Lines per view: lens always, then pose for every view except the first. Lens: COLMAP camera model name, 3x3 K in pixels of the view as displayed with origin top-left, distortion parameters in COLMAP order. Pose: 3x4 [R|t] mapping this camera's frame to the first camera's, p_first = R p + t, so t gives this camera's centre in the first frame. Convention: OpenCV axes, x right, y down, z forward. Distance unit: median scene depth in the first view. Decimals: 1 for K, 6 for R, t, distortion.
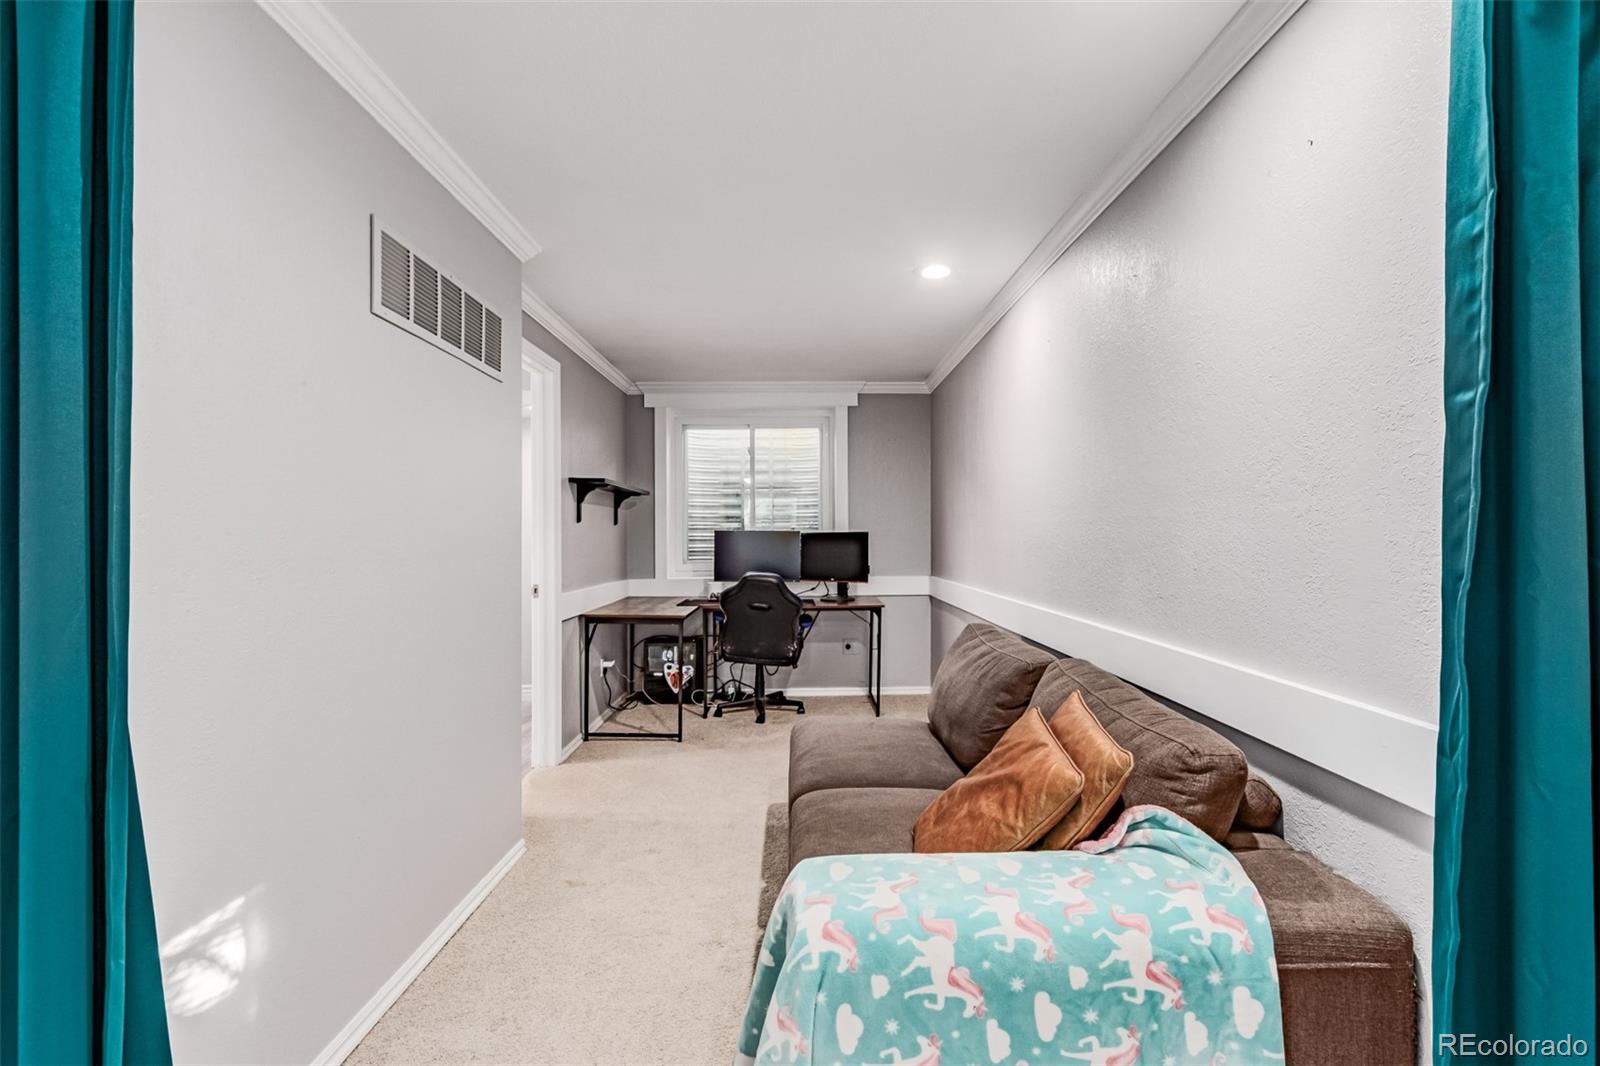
lens RADIAL K [[741.8, 0, 798.0], [0, 741.8, 538.8], [0, 0, 1]] dist [0.018200, -0.001791]
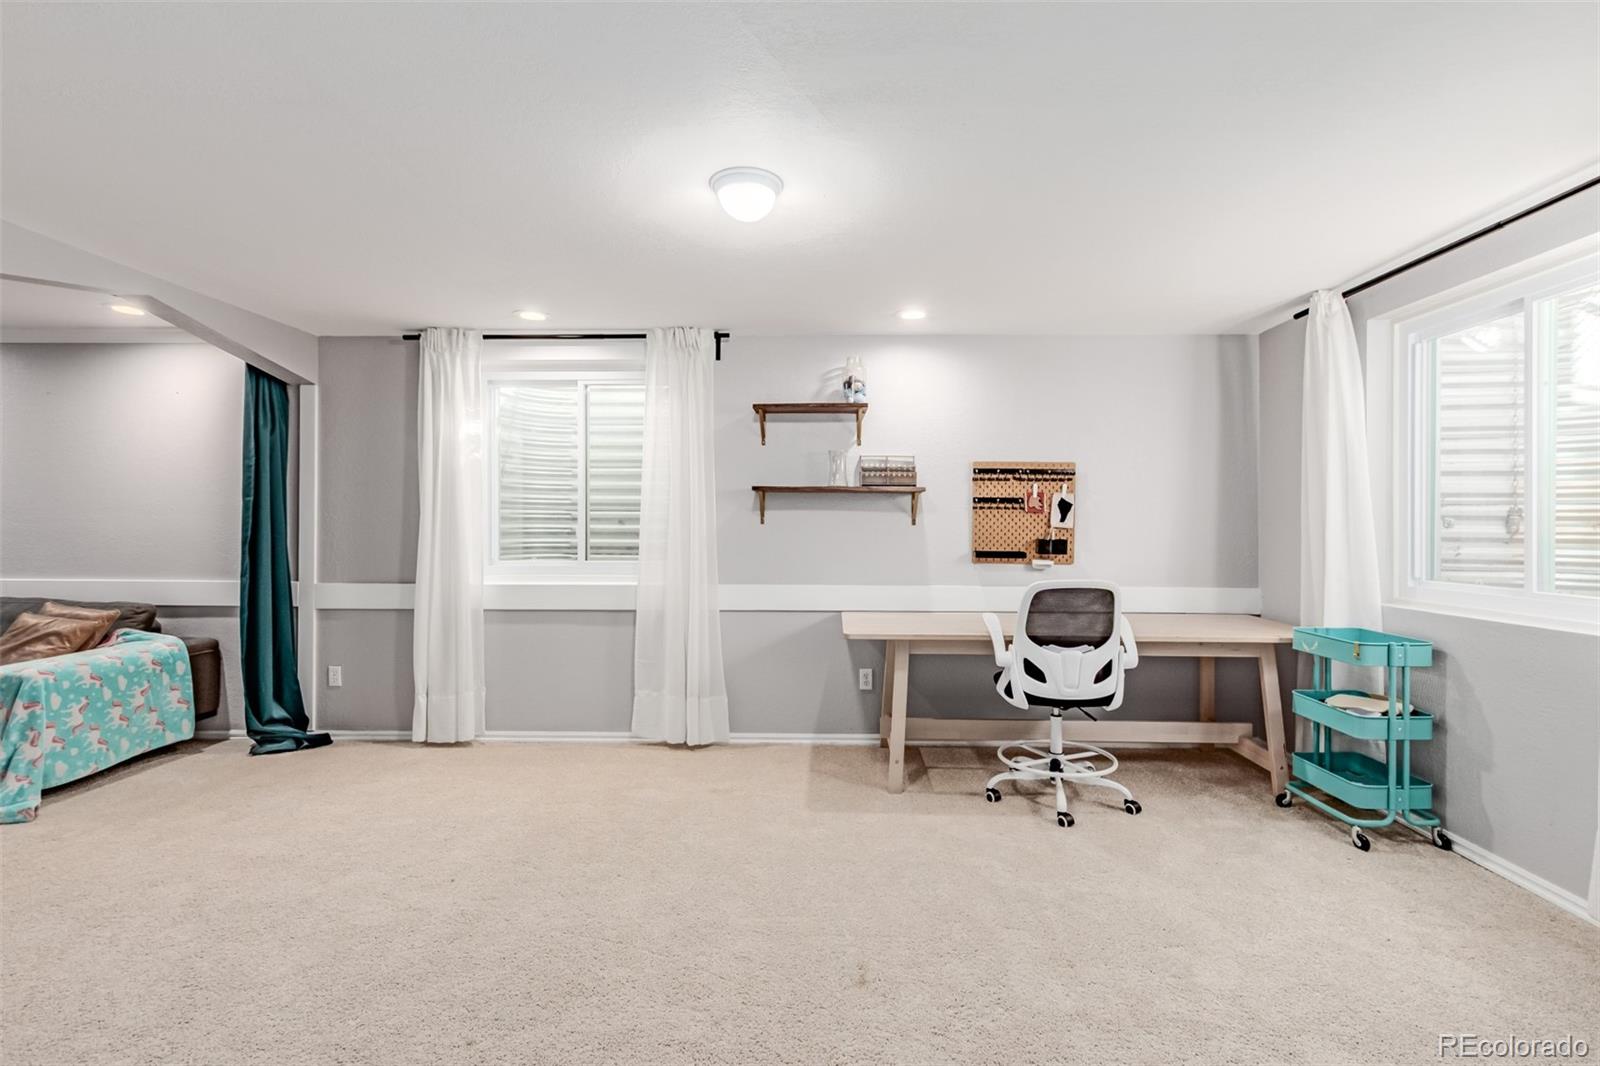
lens RADIAL K [[741.8, 0, 800.3], [0, 741.8, 530.7], [0, 0, 1]] dist [0.018200, -0.001791]
pose [[0.046378, 0.004257, 0.998915, -2.645196], [-0.001559, 0.999990, -0.004190, 0.018953], [-0.998923, -0.001363, 0.046385, -1.942187]]
